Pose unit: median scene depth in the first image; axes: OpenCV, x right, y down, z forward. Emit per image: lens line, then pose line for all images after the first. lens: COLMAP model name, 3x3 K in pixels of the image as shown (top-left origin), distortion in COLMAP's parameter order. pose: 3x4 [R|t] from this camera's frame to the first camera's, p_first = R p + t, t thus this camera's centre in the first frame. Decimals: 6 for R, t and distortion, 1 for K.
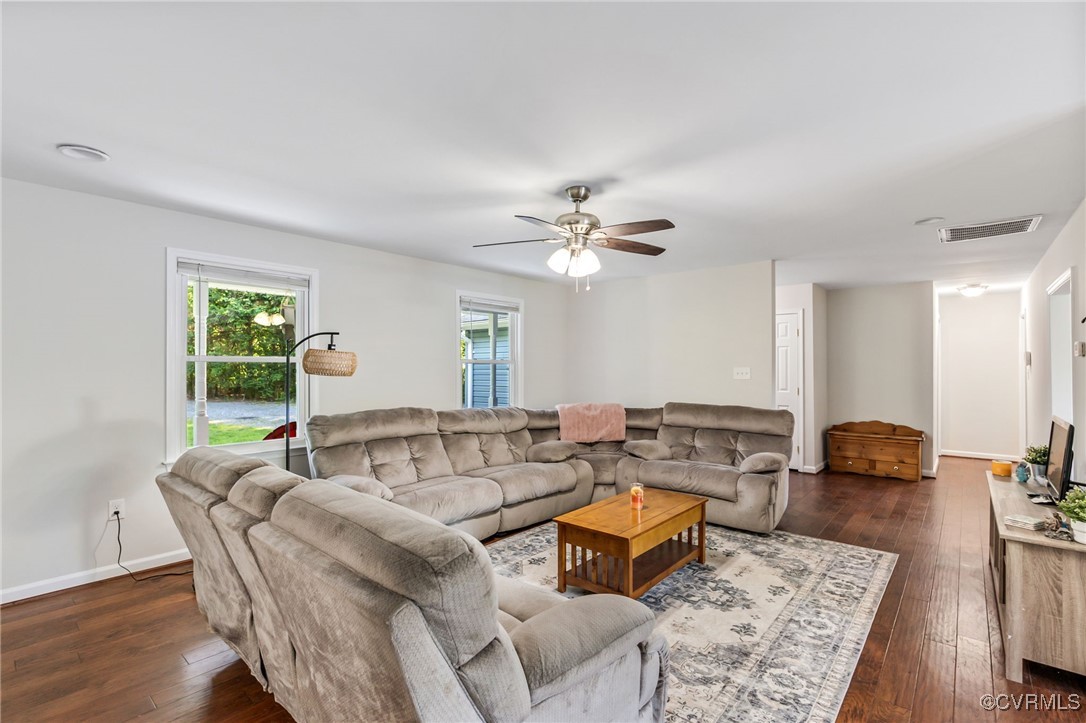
lens RADIAL K [[500.9, 0, 546.9], [0, 500.9, 360.9], [0, 0, 1]] dist [-0.010394, 0.001861]
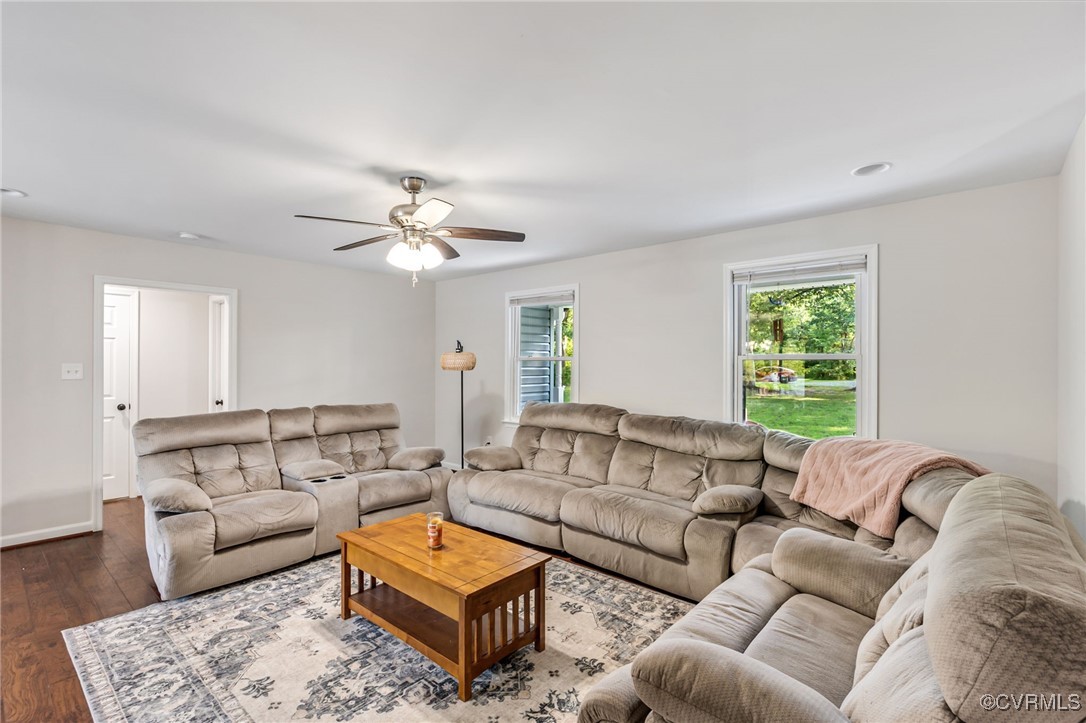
lens RADIAL K [[500.9, 0, 537.8], [0, 500.9, 362.4], [0, 0, 1]] dist [-0.010394, 0.001861]
pose [[-0.017576, -0.000605, -0.999845, 1.238667], [0.009227, 0.999957, -0.000767, 0.013269], [0.999803, -0.009239, -0.017570, 1.520109]]
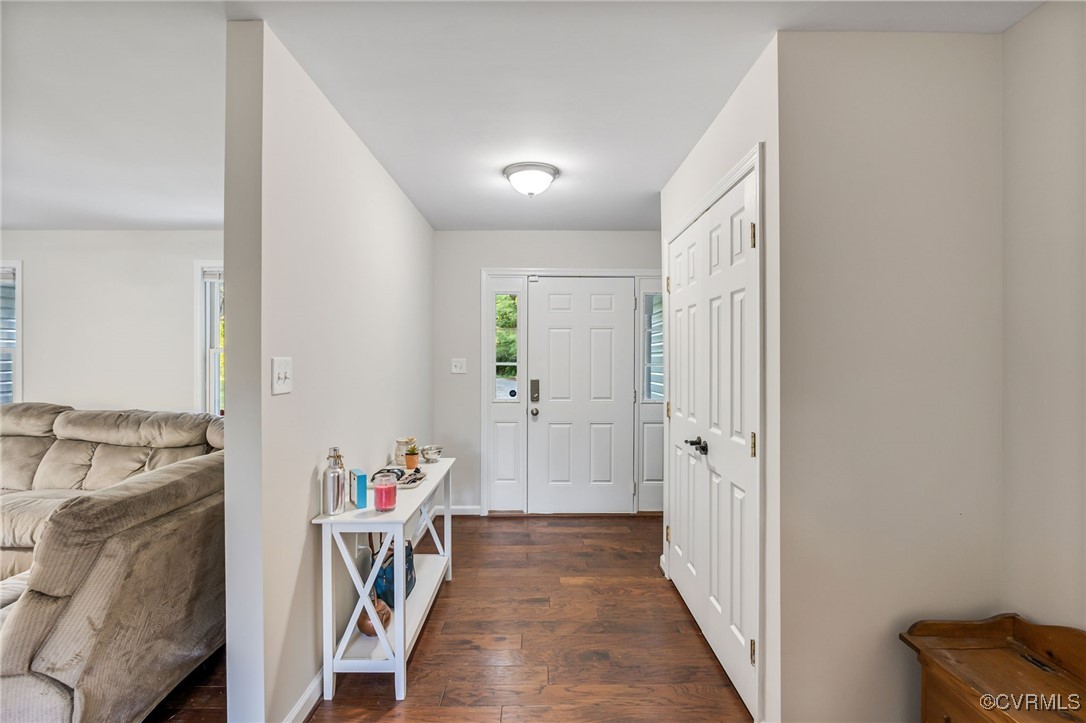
lens RADIAL K [[500.9, 0, 543.4], [0, 500.9, 364.6], [0, 0, 1]] dist [-0.010394, 0.001861]
pose [[0.643873, 0.009198, -0.765077, 1.650847], [0.006100, 0.999834, 0.017154, 0.028001], [0.765108, -0.015712, 0.643710, 1.918150]]
